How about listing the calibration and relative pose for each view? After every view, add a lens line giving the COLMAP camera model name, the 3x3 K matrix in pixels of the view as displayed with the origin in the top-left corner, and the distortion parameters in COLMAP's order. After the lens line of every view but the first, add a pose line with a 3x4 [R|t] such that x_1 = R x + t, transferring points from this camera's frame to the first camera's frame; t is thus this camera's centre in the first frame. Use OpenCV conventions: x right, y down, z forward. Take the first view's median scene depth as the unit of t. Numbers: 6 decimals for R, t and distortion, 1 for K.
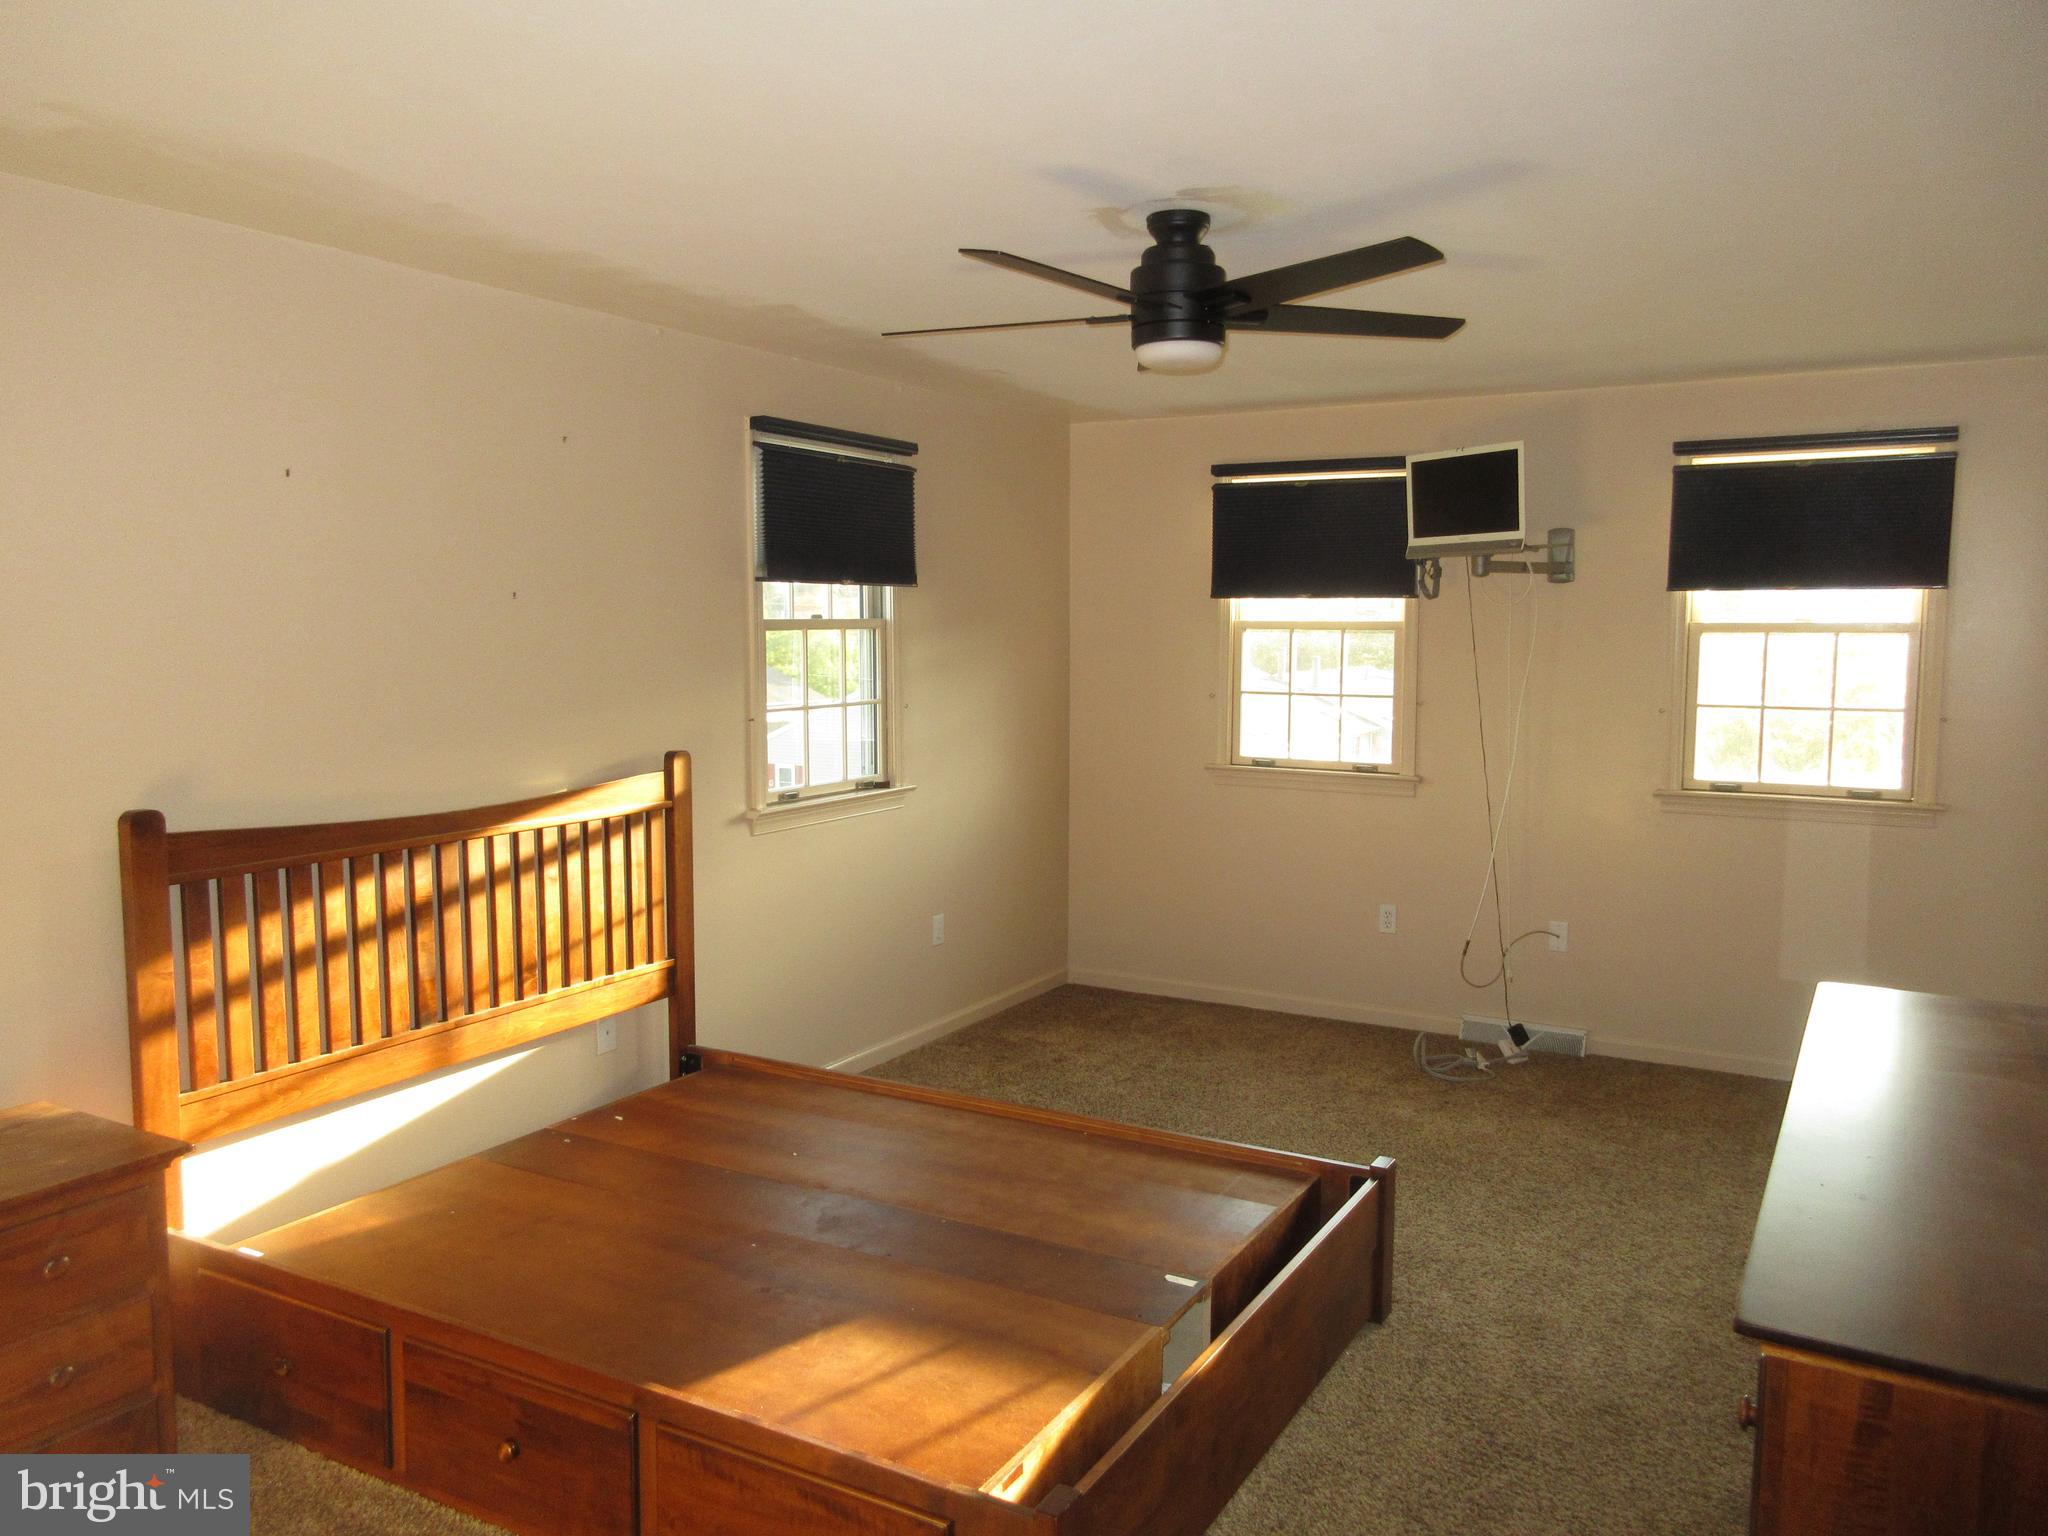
lens RADIAL K [[1511.8, 0, 1019.1], [0, 1511.8, 772.5], [0, 0, 1]] dist [-0.020257, 0.001276]
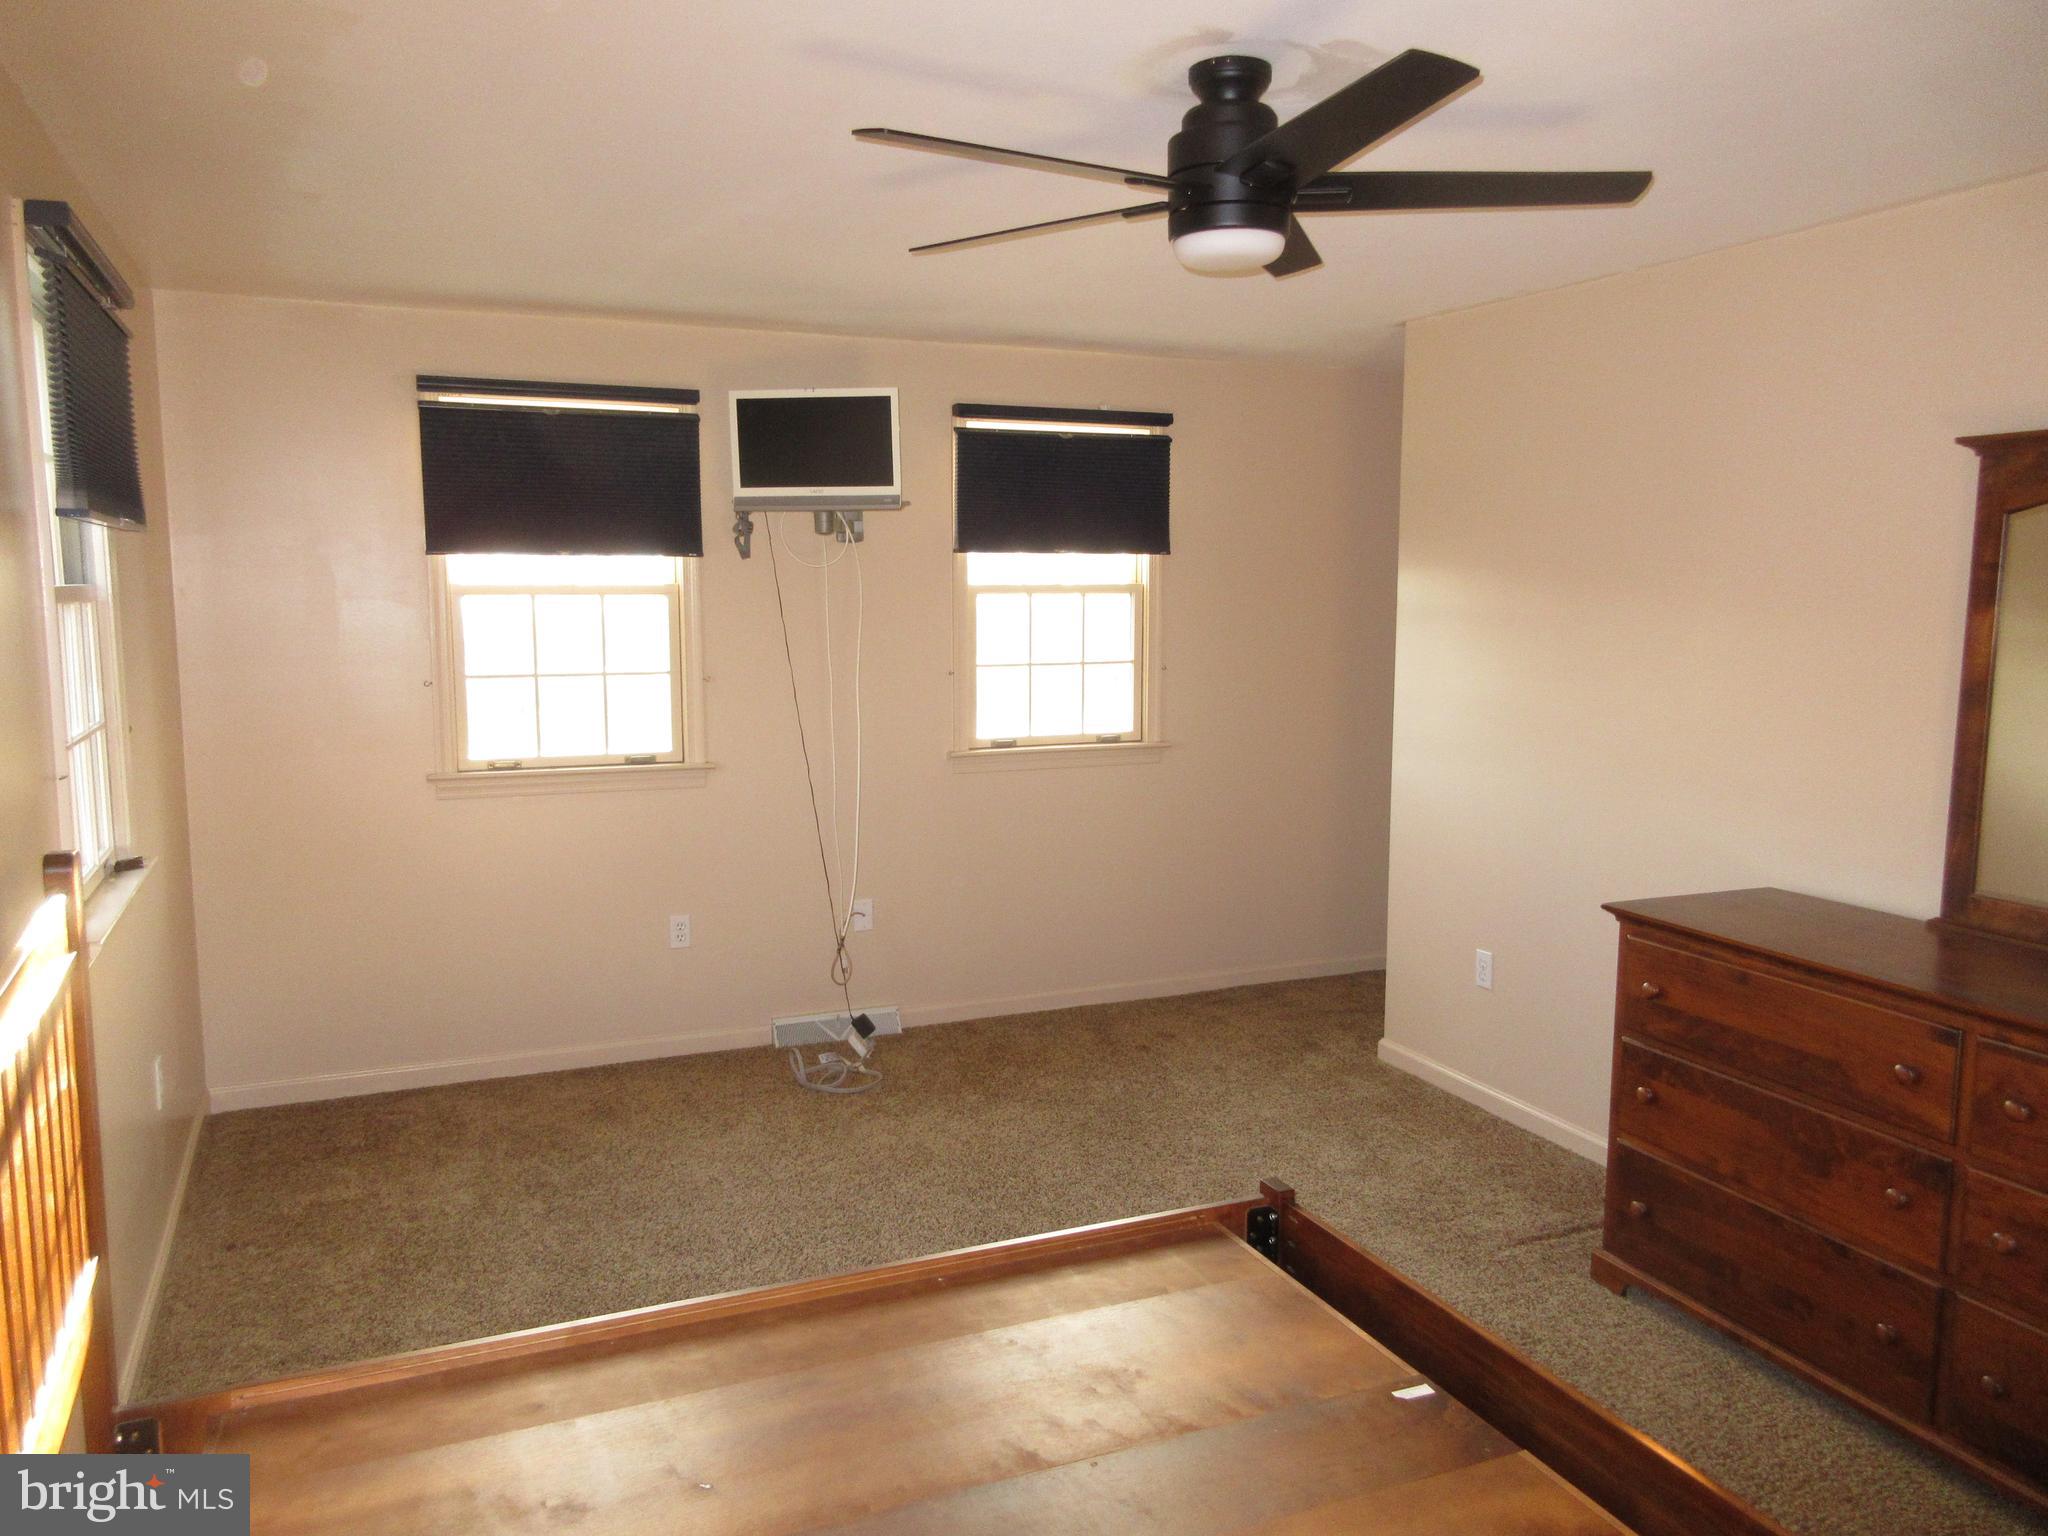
lens RADIAL K [[1511.8, 0, 1021.5], [0, 1511.8, 757.1], [0, 0, 1]] dist [-0.020257, 0.001276]
pose [[0.588804, -0.093490, 0.802851, -0.358120], [0.082100, 0.995069, 0.055662, -0.037452], [-0.804095, 0.033140, 0.593576, 0.368331]]
